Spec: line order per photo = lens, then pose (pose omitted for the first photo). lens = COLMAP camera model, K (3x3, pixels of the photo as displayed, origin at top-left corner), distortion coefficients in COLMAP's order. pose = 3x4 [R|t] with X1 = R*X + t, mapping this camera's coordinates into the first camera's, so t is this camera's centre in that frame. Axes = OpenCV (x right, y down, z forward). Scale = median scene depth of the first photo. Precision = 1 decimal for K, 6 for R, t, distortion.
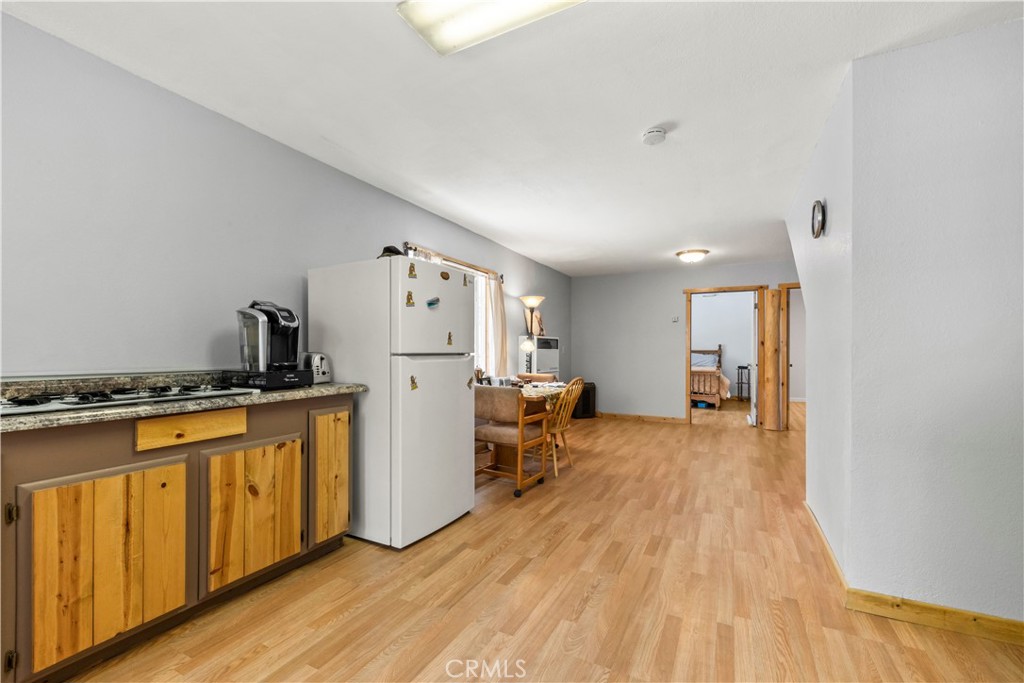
lens RADIAL K [[438.7, 0, 513.2], [0, 438.7, 348.9], [0, 0, 1]] dist [-0.001950, 0.000900]
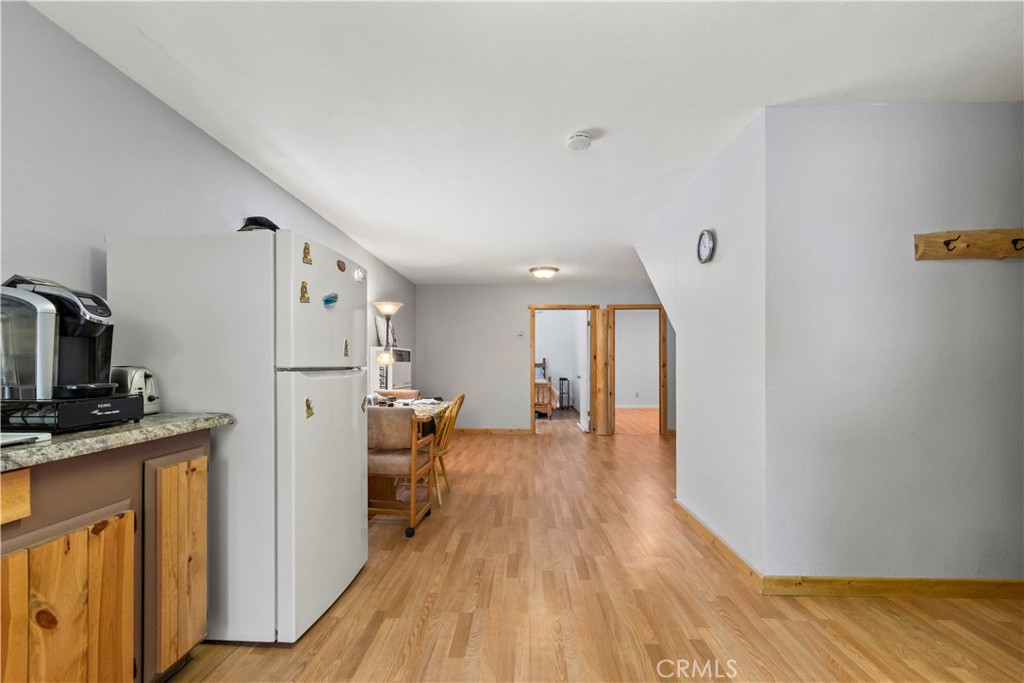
lens RADIAL K [[438.7, 0, 507.7], [0, 438.7, 362.3], [0, 0, 1]] dist [-0.001950, 0.000900]
pose [[0.906156, 0.002927, 0.422932, -0.236797], [-0.003387, 0.999994, 0.000337, 0.000009], [-0.422929, -0.001737, 0.906161, 0.203974]]
